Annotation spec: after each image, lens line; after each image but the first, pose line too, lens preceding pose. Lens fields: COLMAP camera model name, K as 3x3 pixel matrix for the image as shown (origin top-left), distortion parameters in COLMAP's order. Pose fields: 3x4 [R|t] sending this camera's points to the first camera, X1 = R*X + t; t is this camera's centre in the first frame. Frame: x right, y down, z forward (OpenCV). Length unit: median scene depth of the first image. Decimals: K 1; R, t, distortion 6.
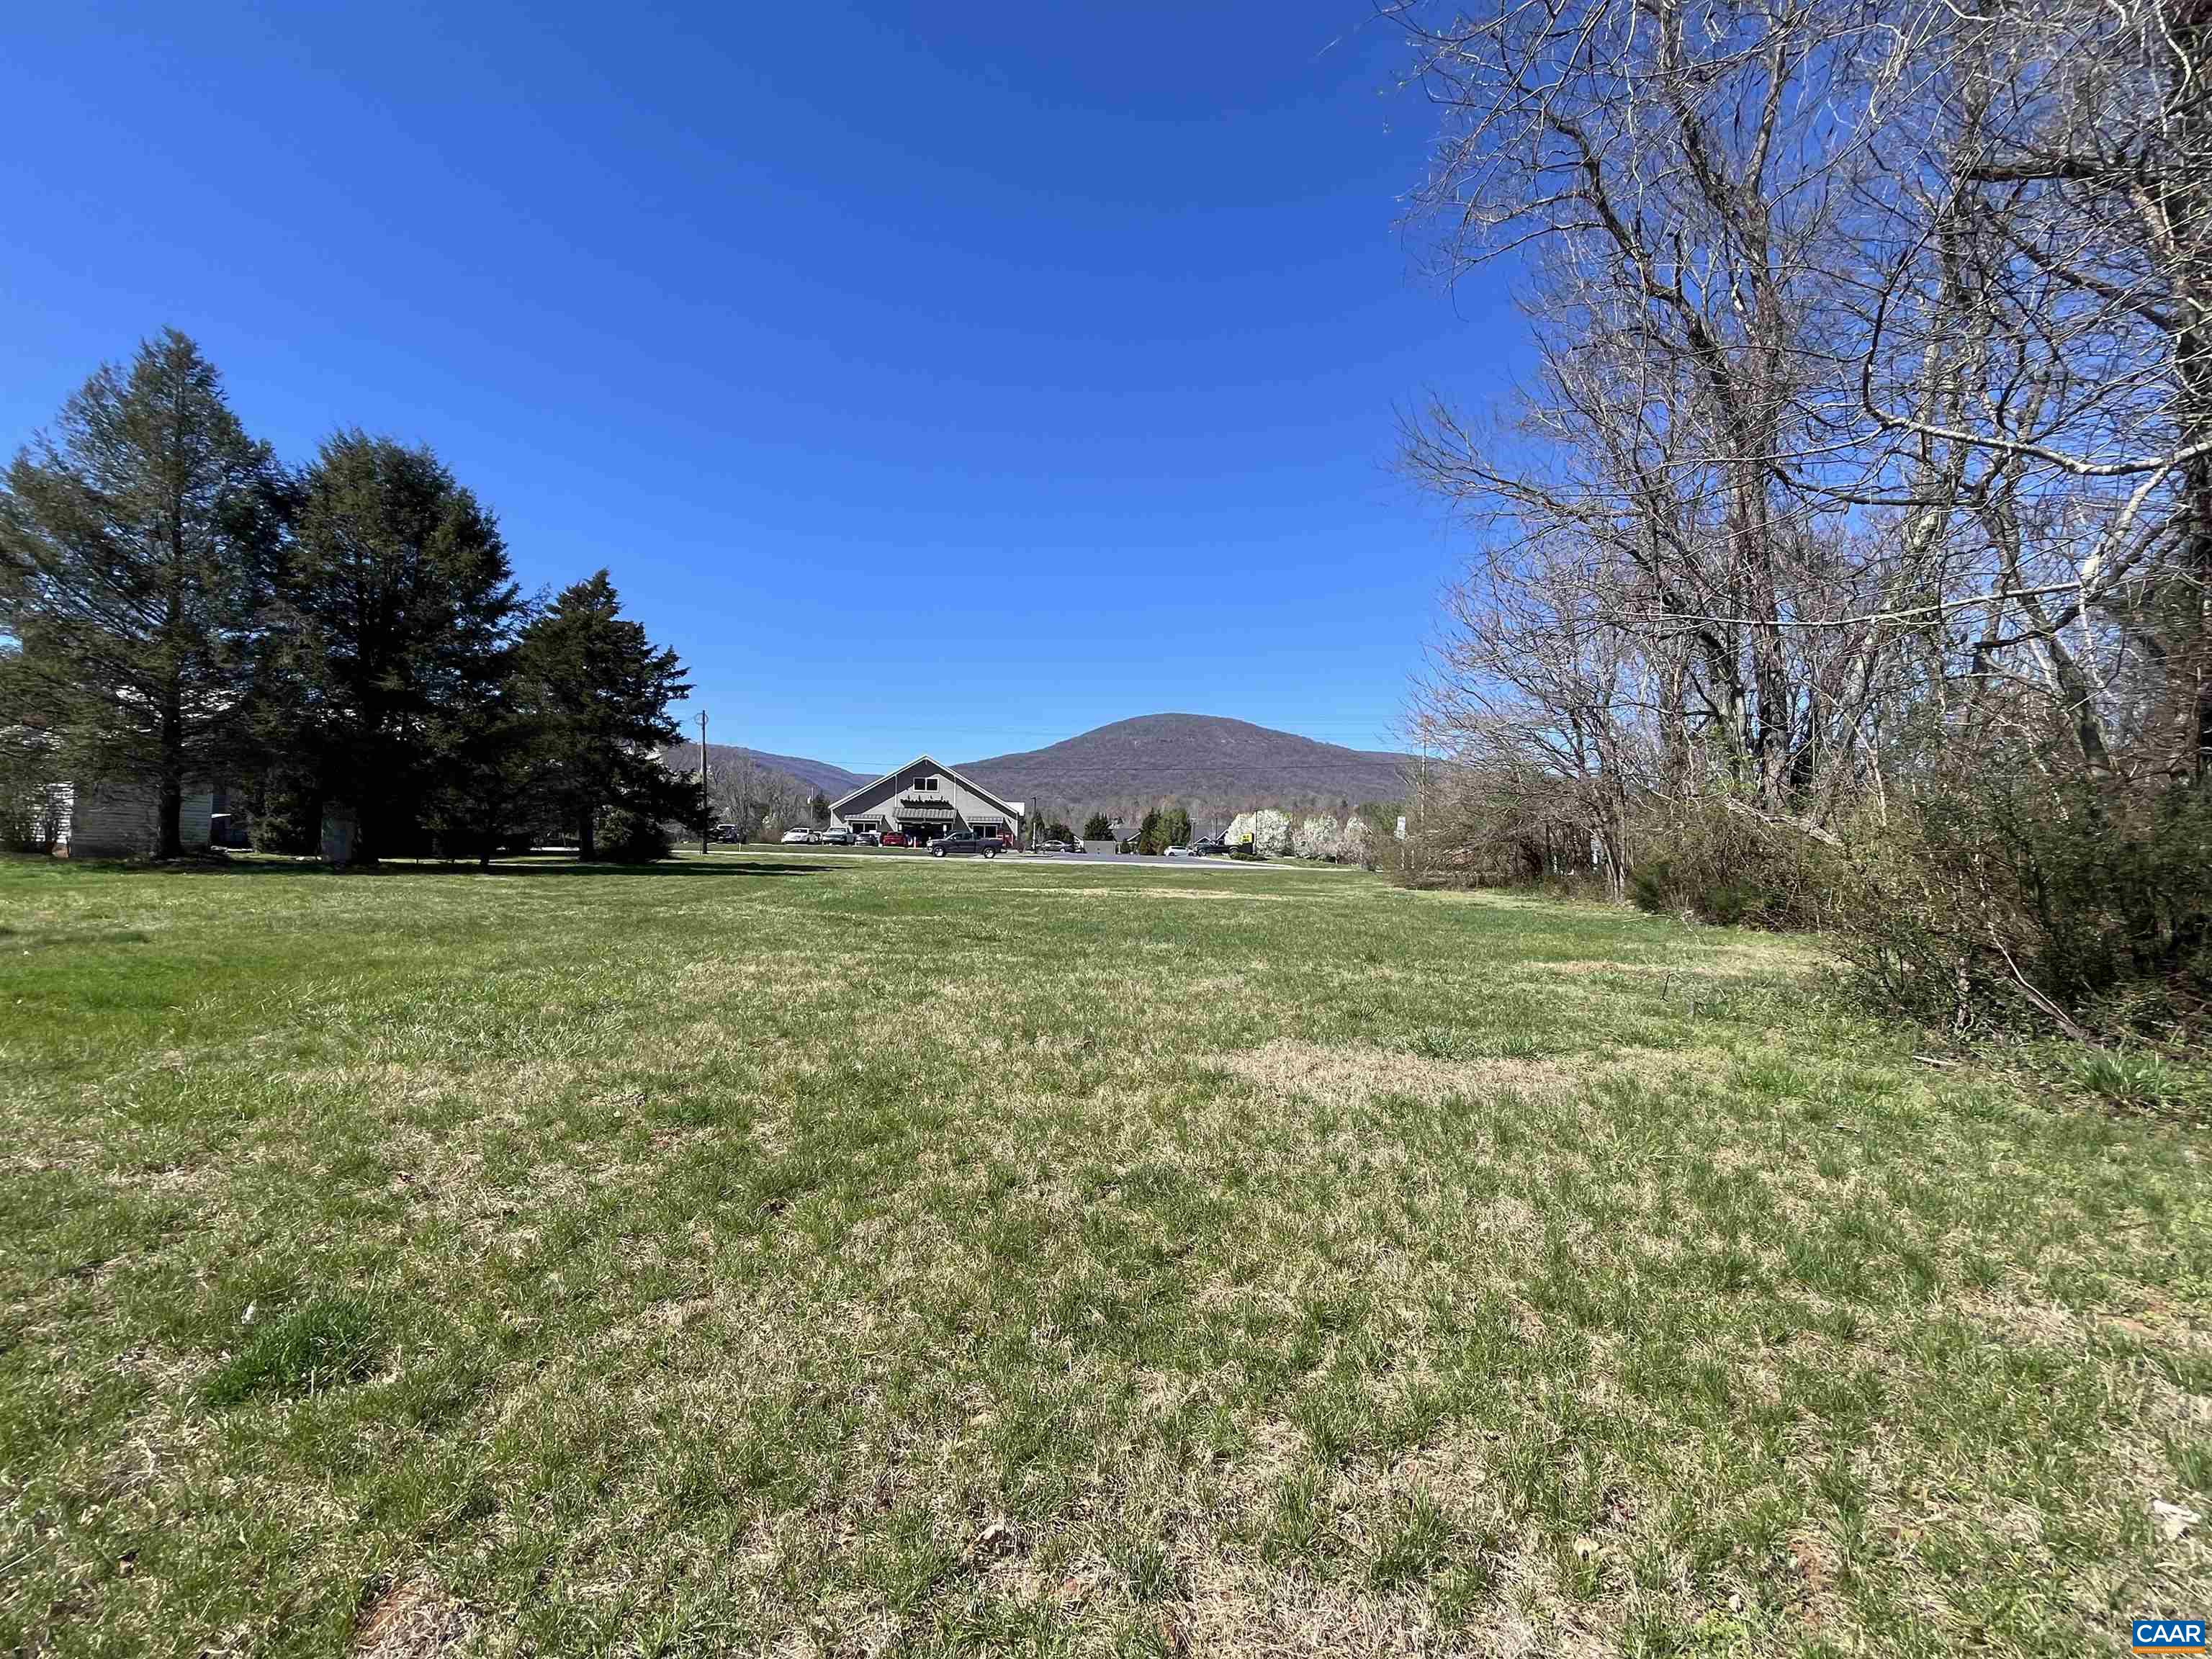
lens RADIAL K [[892.4, 0, 1101.2], [0, 892.4, 824.0], [0, 0, 1]] dist [-0.000038, 0.000136]
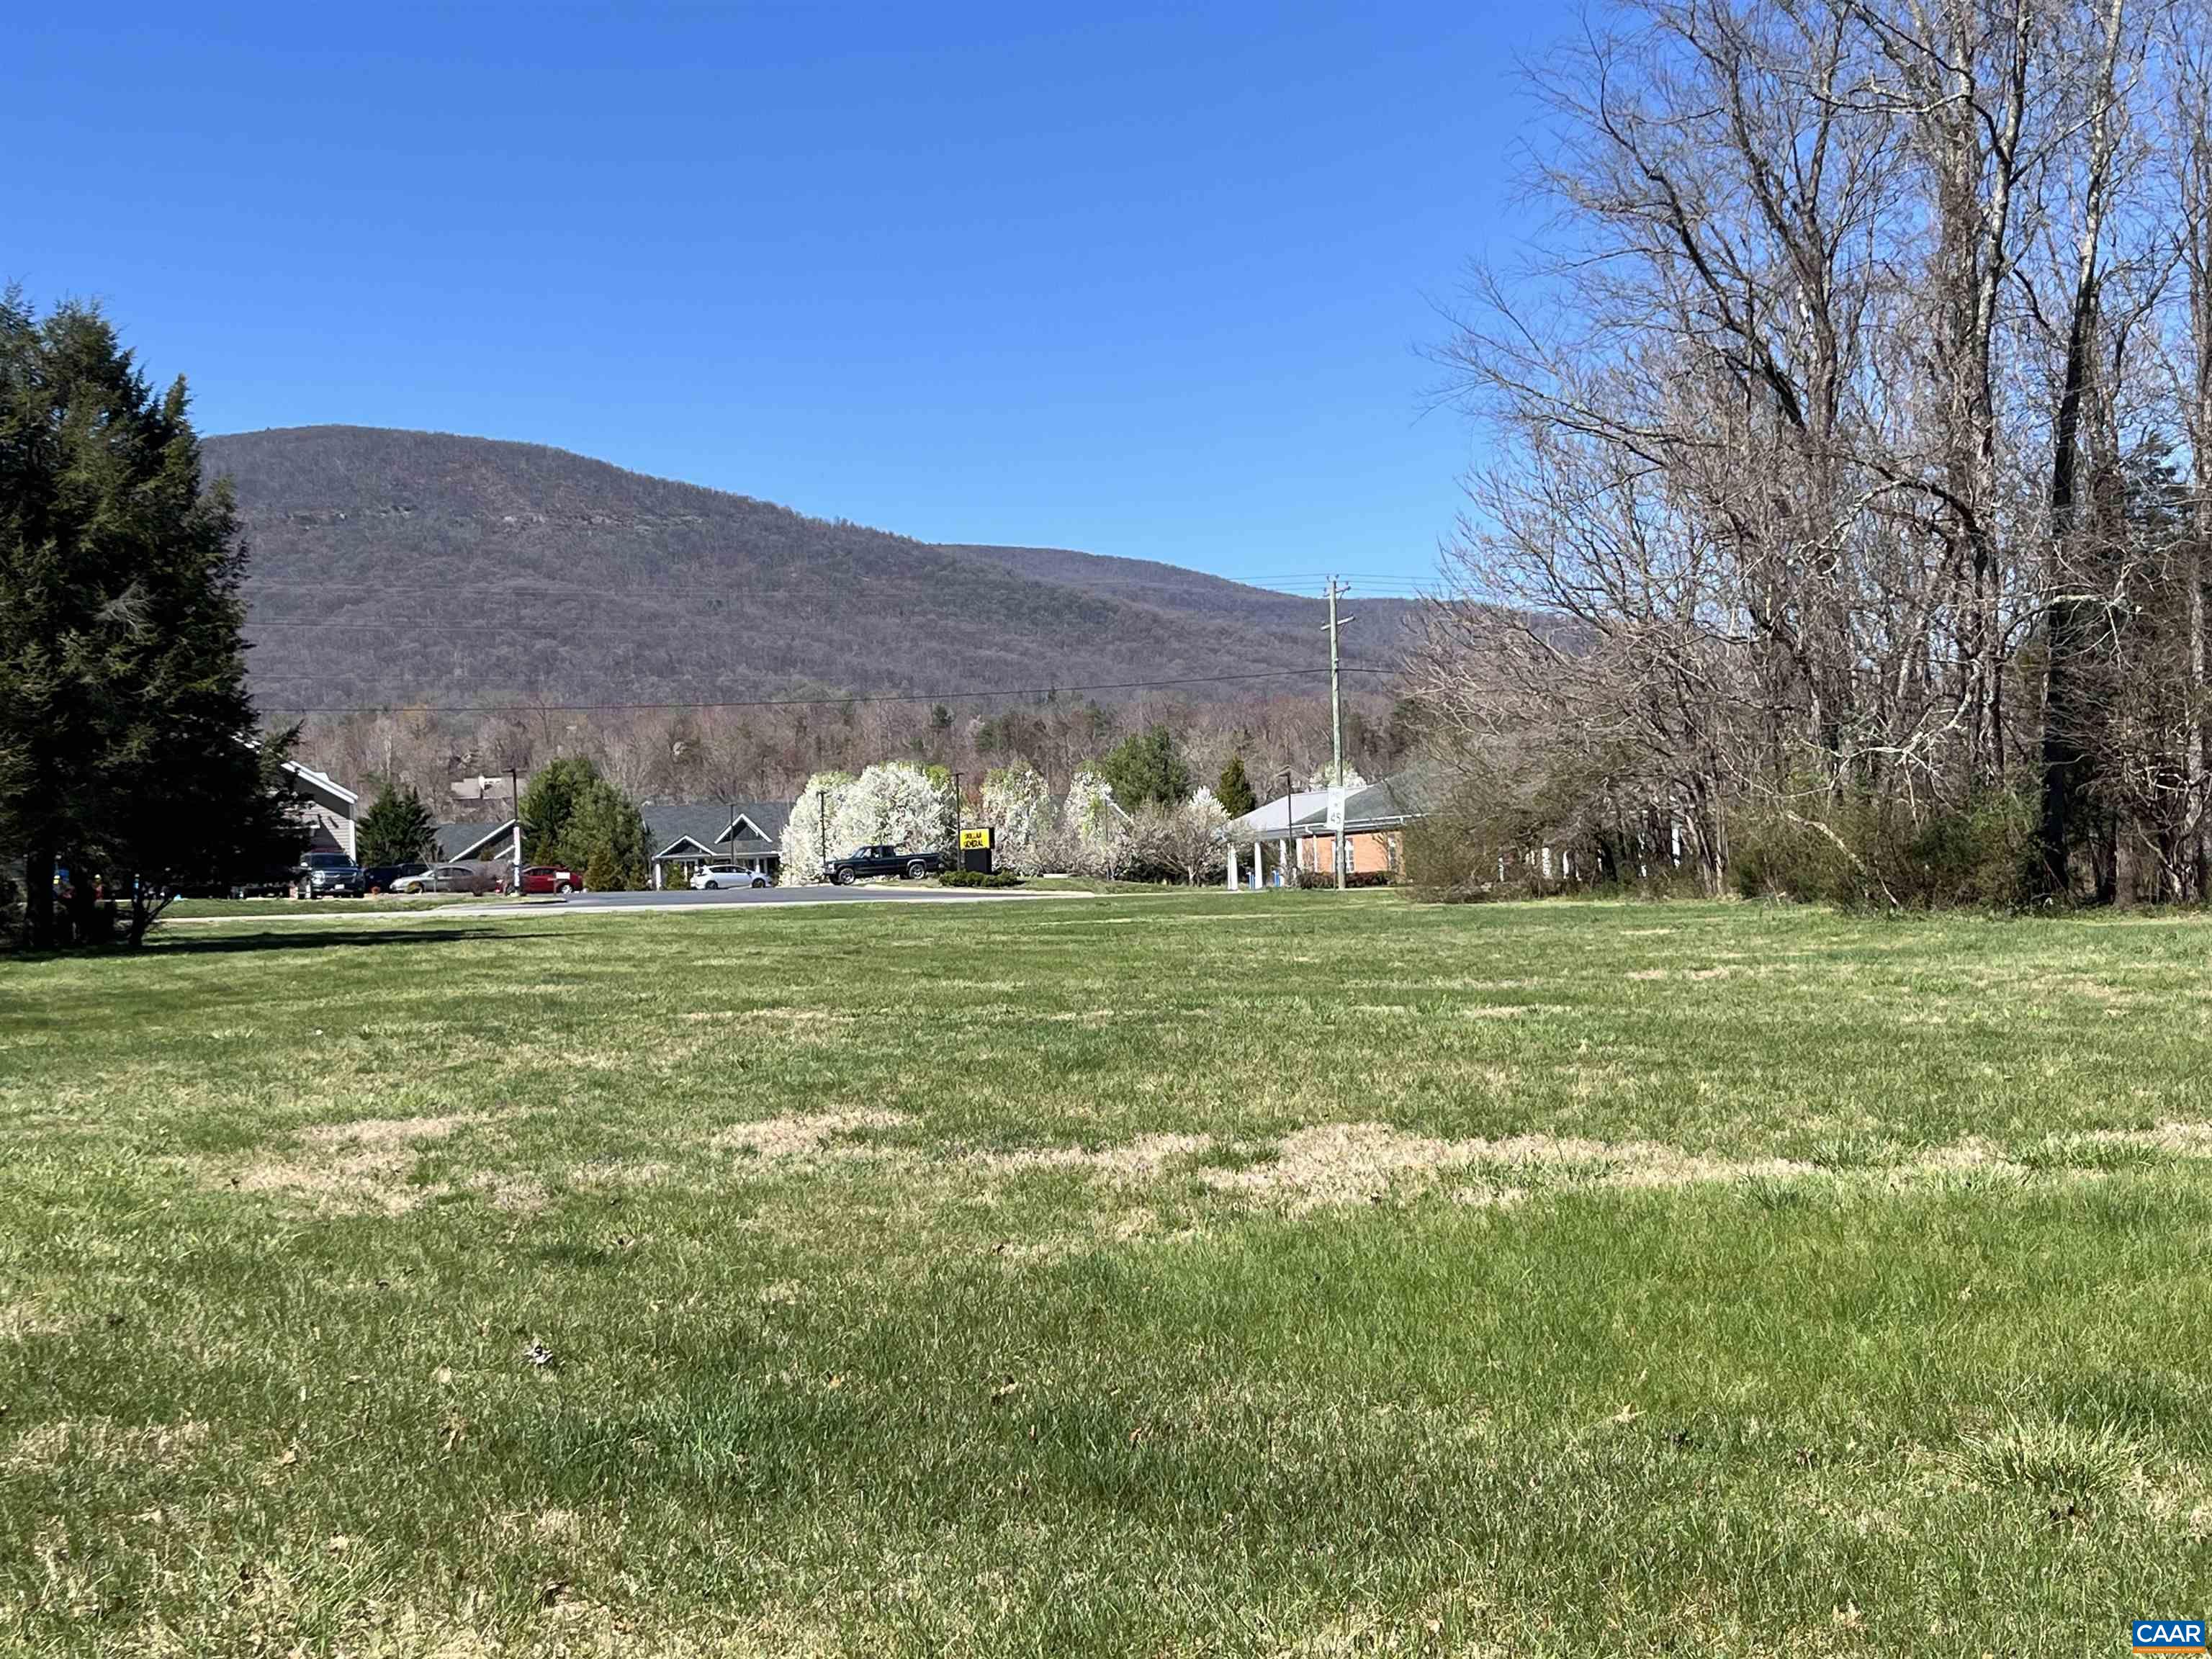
lens RADIAL K [[2904.6, 0, 1106.7], [0, 2904.6, 832.1], [0, 0, 1]] dist [0.018149, 0.000000]
pose [[0.941136, -0.049575, 0.334372, -0.191684], [0.043868, 0.998734, 0.024604, -0.015306], [-0.335169, -0.008487, 0.942120, -0.305053]]
